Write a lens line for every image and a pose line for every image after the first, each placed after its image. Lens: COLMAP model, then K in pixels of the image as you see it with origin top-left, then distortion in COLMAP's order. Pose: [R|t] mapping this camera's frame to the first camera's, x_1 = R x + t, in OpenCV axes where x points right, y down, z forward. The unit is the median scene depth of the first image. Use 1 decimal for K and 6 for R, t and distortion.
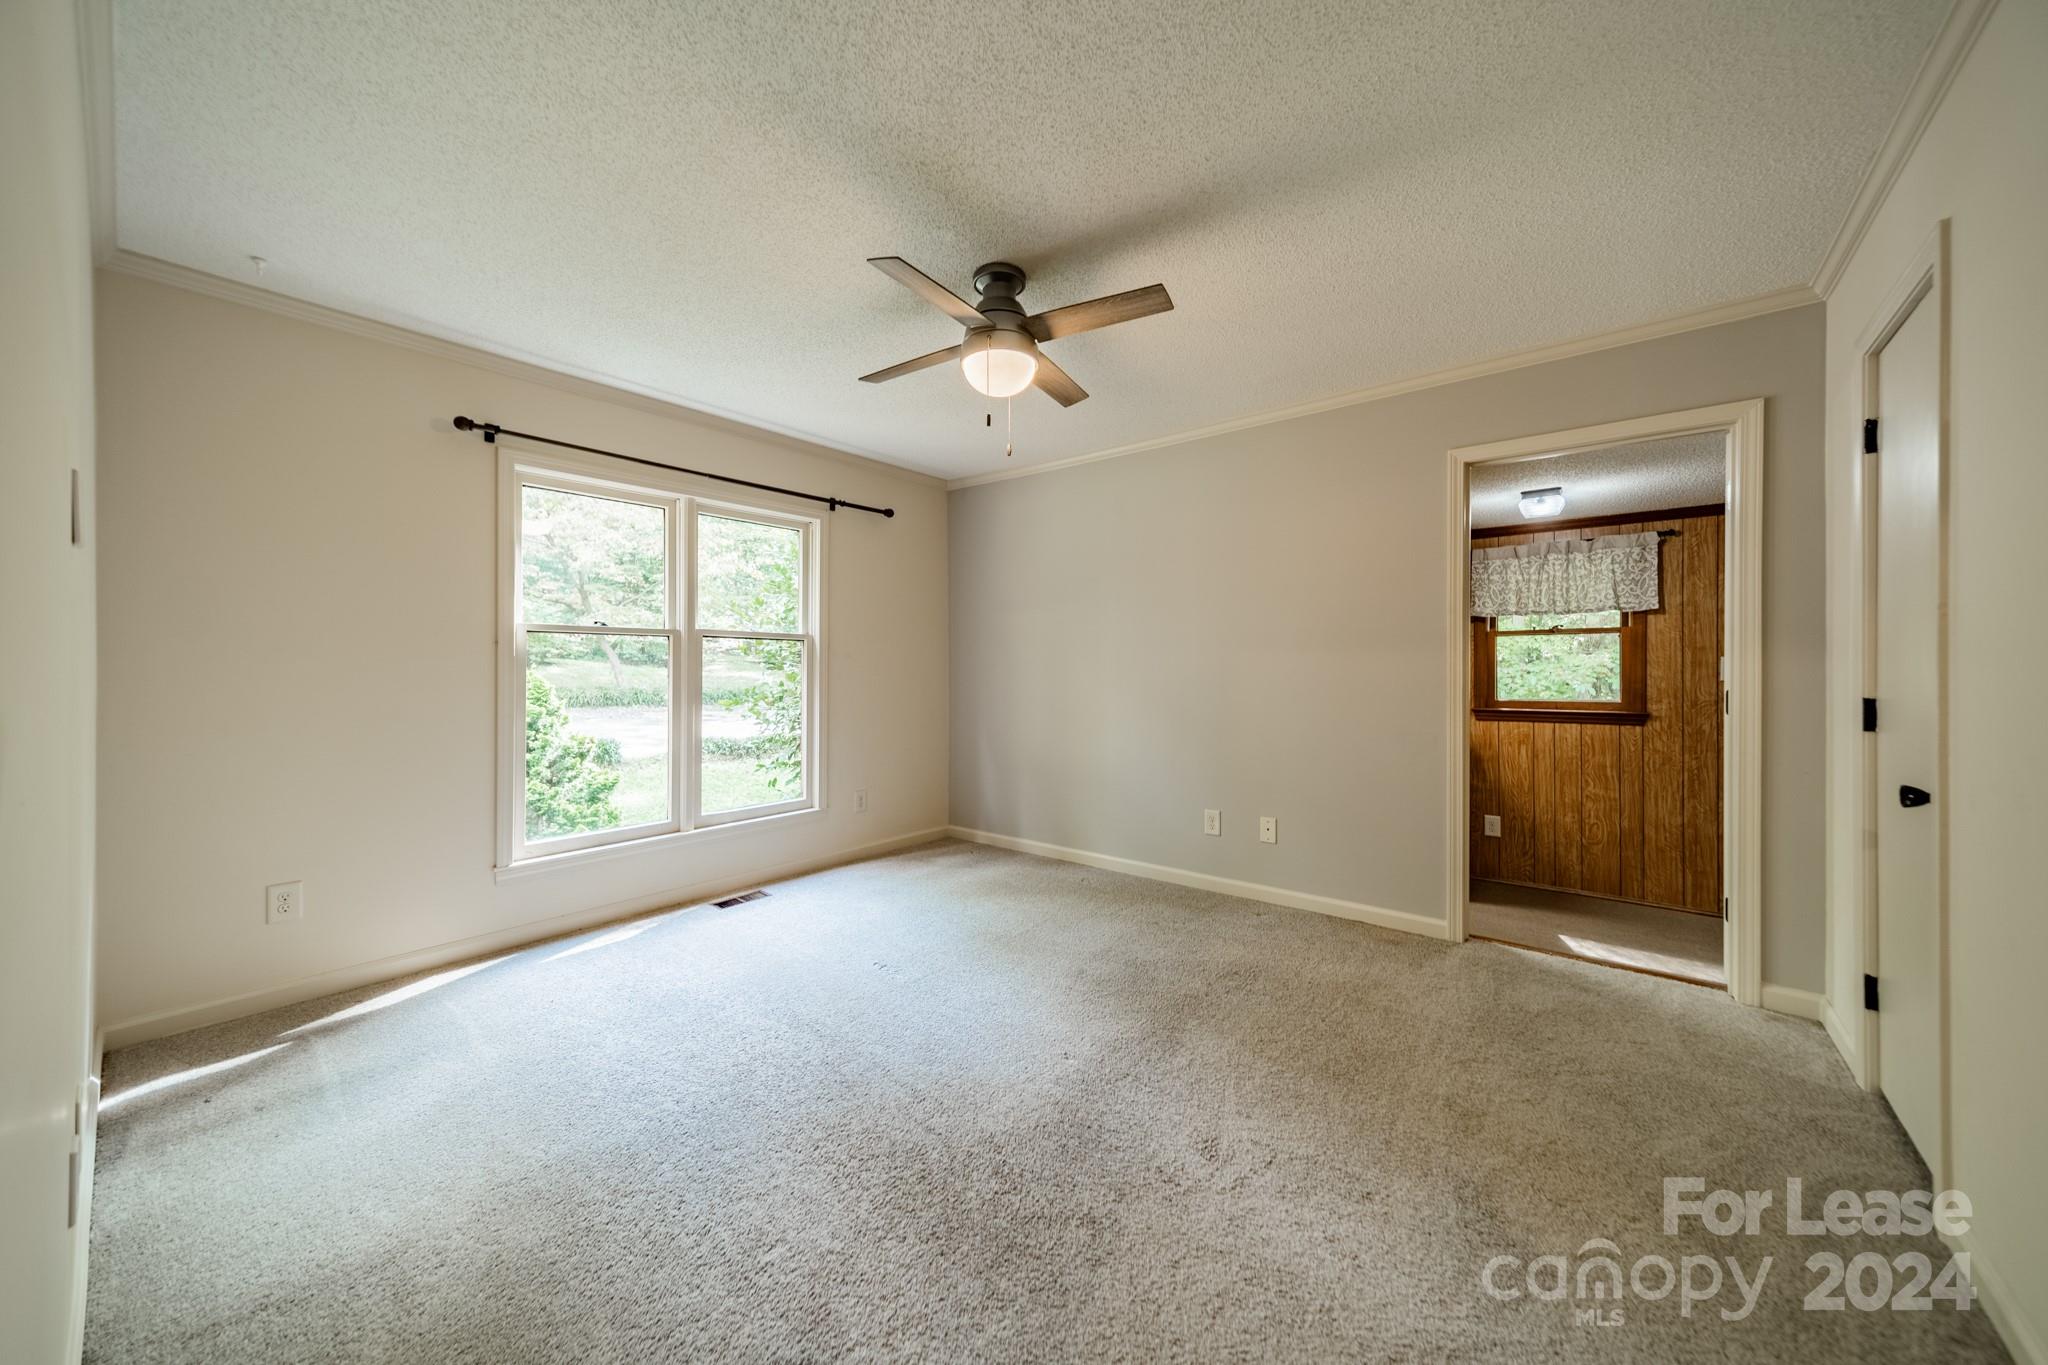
lens RADIAL K [[723.2, 0, 1007.3], [0, 723.2, 677.2], [0, 0, 1]] dist [0.008779, -0.000181]
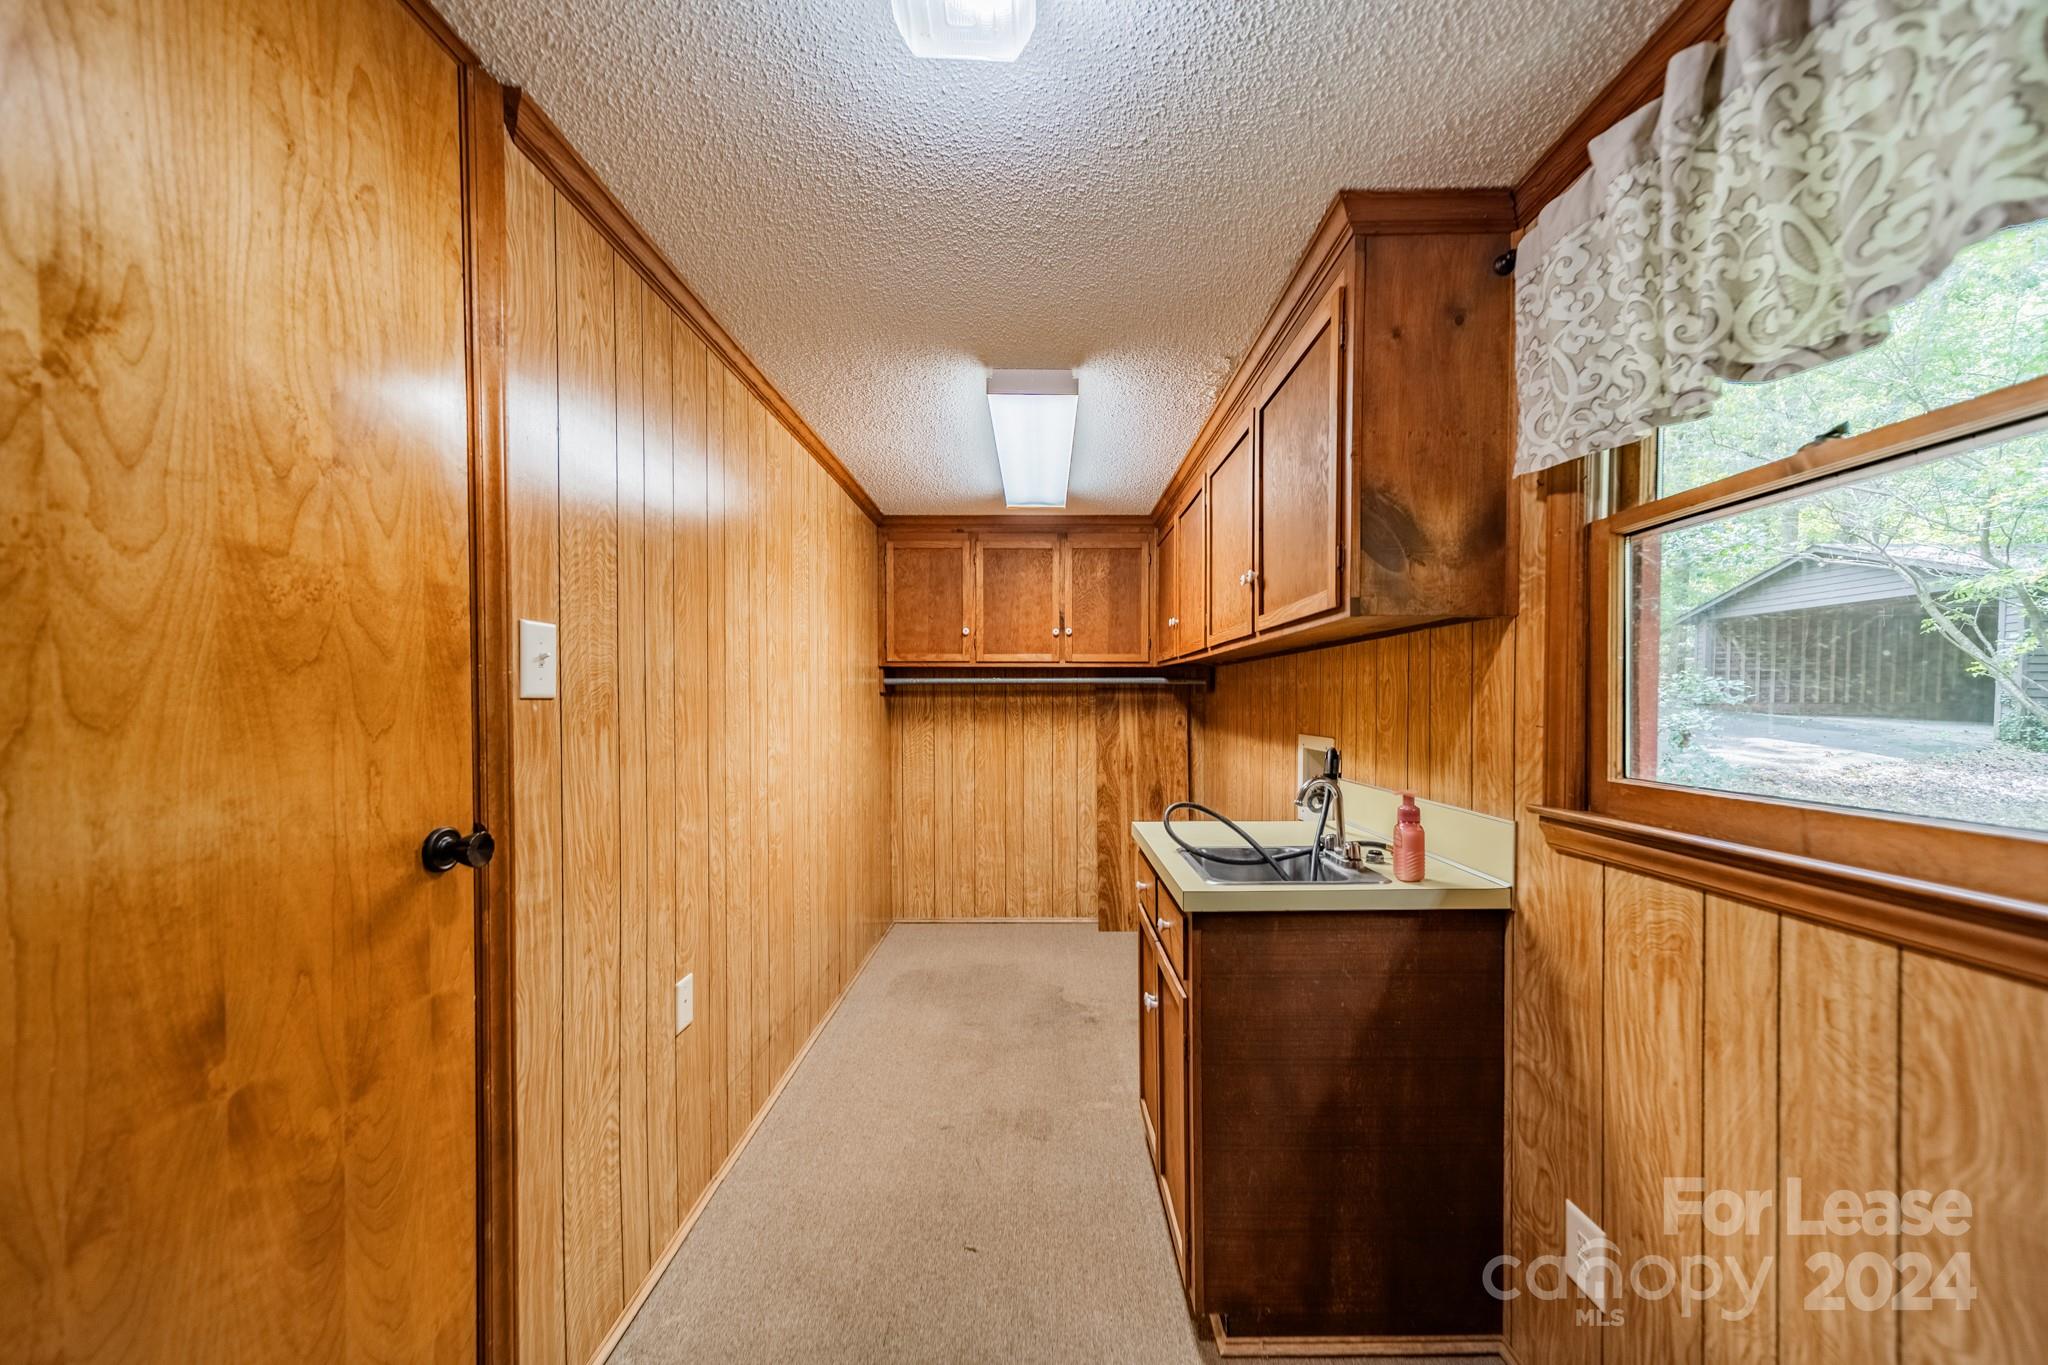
lens RADIAL K [[723.2, 0, 1052.0], [0, 723.2, 715.3], [0, 0, 1]] dist [0.008779, -0.000181]
pose [[0.659672, 0.010032, -0.751487, 0.813471], [0.002159, 0.999881, 0.015243, 0.003261], [0.751551, -0.011678, 0.659572, 0.748065]]
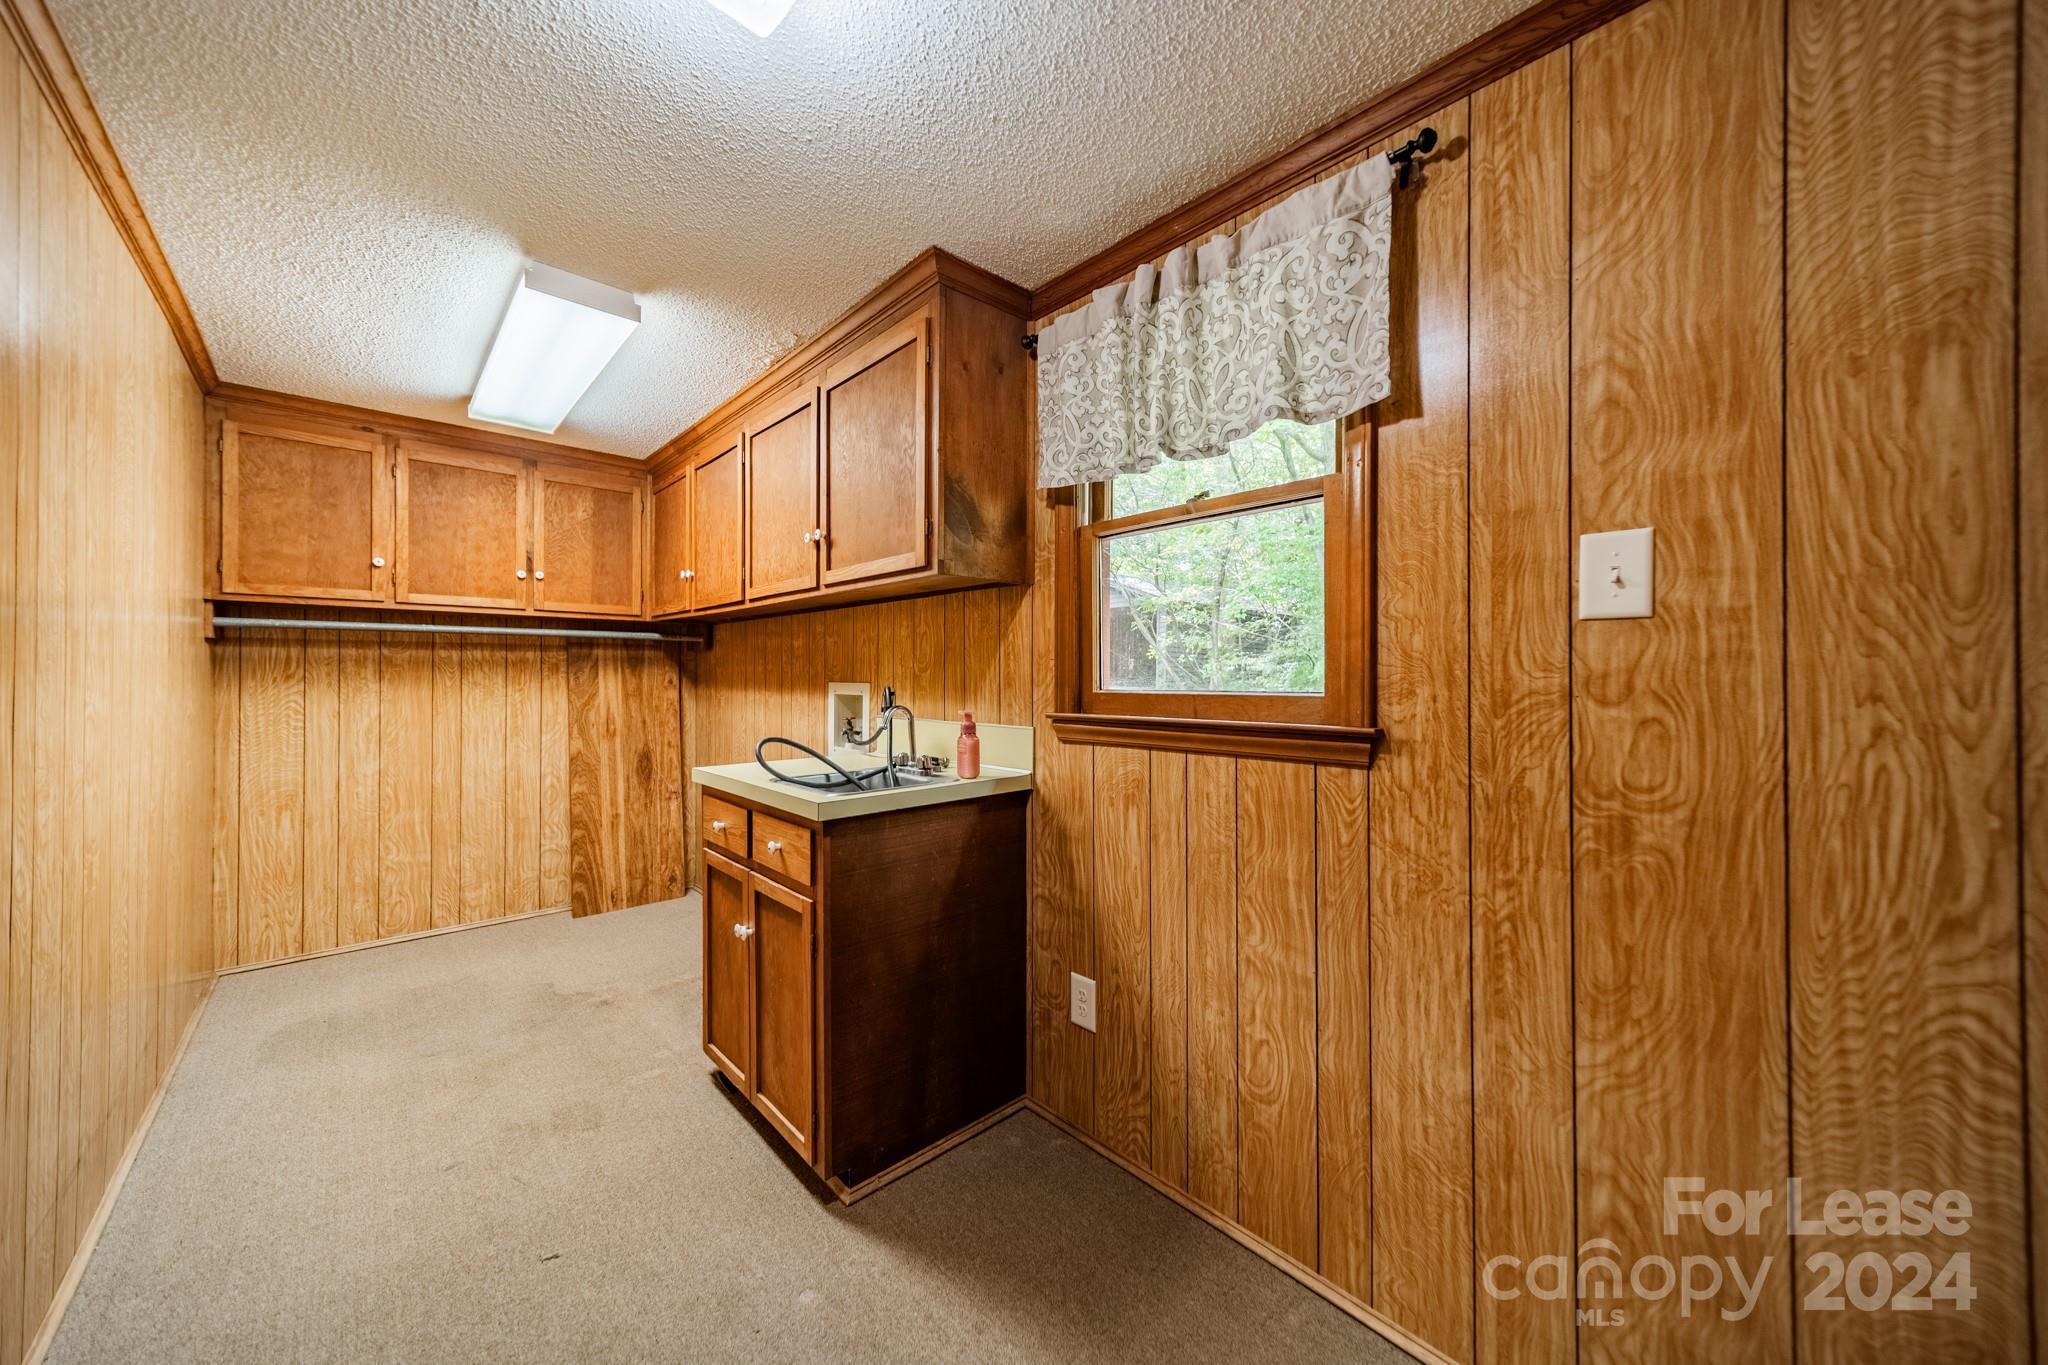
lens RADIAL K [[723.2, 0, 1005.9], [0, 723.2, 676.7], [0, 0, 1]] dist [0.008779, -0.000181]
pose [[0.991693, -0.002499, -0.128605, 0.746831], [0.002052, 0.999991, -0.003609, 0.026095], [0.128613, 0.003316, 0.991689, 0.650110]]
